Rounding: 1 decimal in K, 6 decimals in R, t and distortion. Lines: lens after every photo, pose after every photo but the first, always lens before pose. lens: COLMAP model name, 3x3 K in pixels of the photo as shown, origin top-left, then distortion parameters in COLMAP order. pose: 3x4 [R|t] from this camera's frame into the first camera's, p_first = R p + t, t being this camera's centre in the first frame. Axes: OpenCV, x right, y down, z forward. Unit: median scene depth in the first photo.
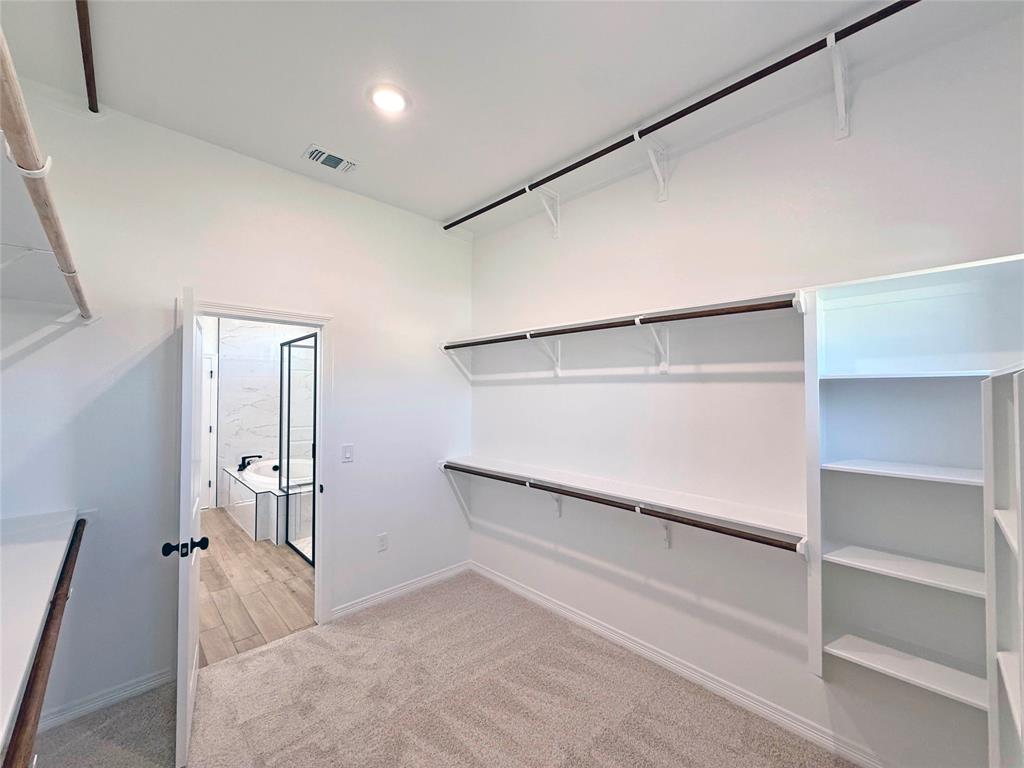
lens RADIAL K [[408.2, 0, 510.7], [0, 408.2, 383.6], [0, 0, 1]] dist [-0.000314, -0.000157]
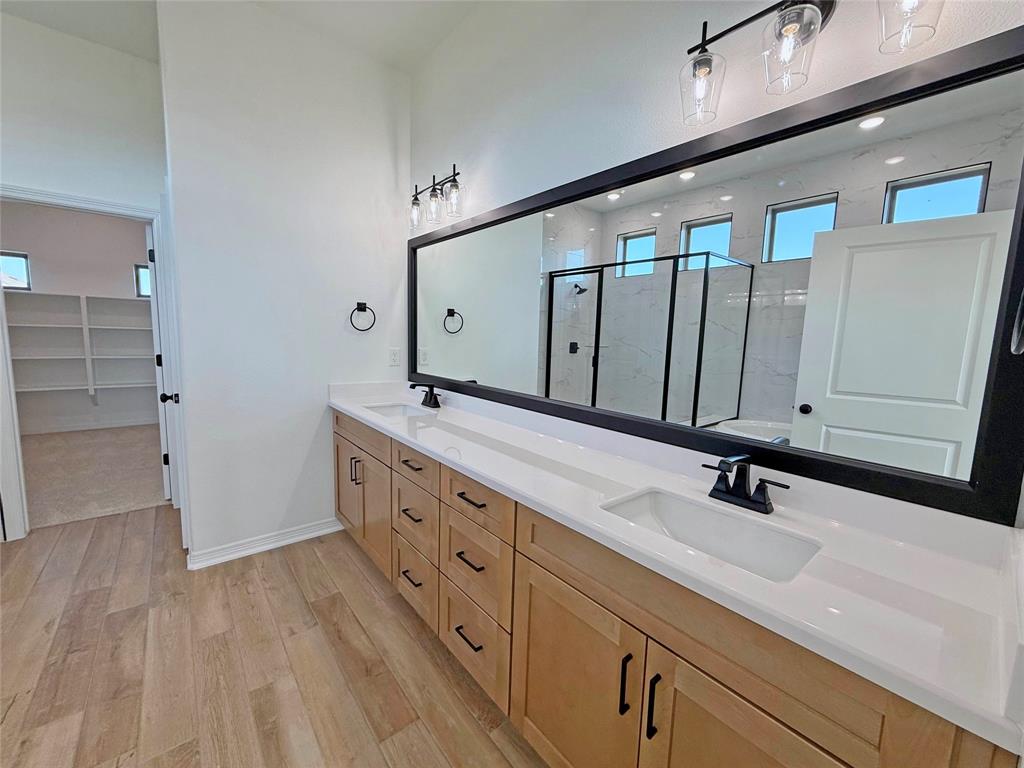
lens RADIAL K [[406.6, 0, 509.9], [0, 406.6, 382.7], [0, 0, 1]] dist [0.000769, 0.000236]
pose [[-0.996816, -0.038563, 0.069795, -1.284942], [-0.031768, 0.994876, 0.095984, 0.099888], [-0.073139, 0.093461, -0.992933, 1.436865]]
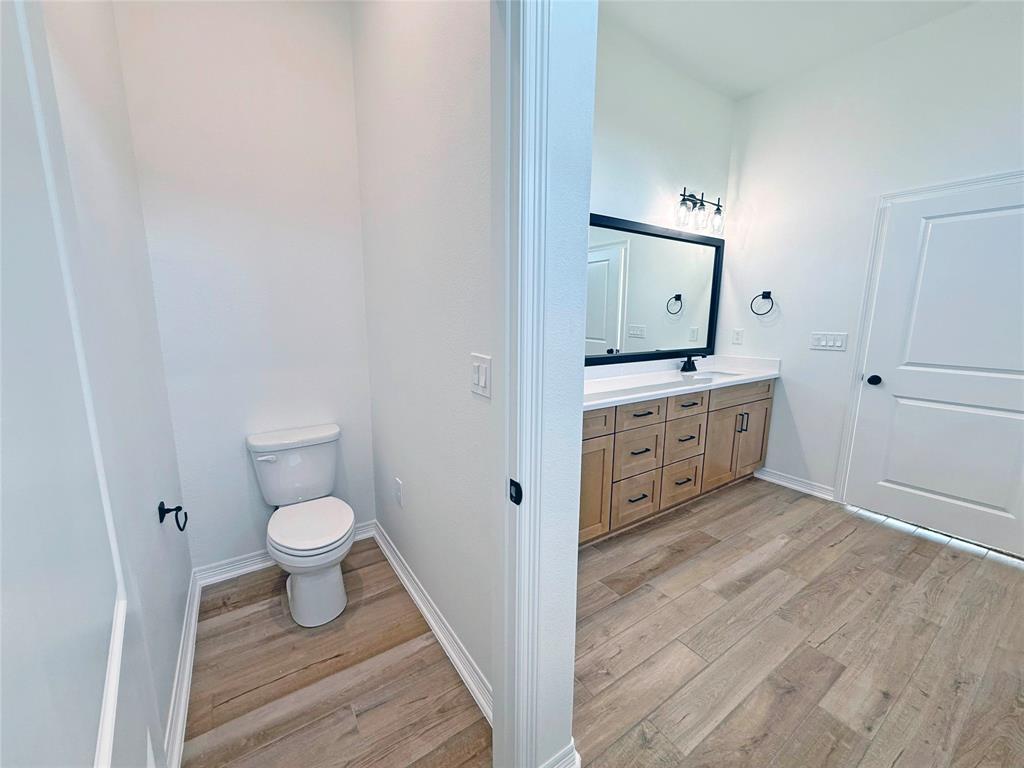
lens RADIAL K [[408.2, 0, 510.7], [0, 408.2, 383.6], [0, 0, 1]] dist [-0.000314, -0.000157]
pose [[-0.176036, 0.170259, -0.969548, -0.456578], [0.012399, 0.985234, 0.170763, 0.086096], [0.984306, 0.018039, -0.175547, 0.862759]]
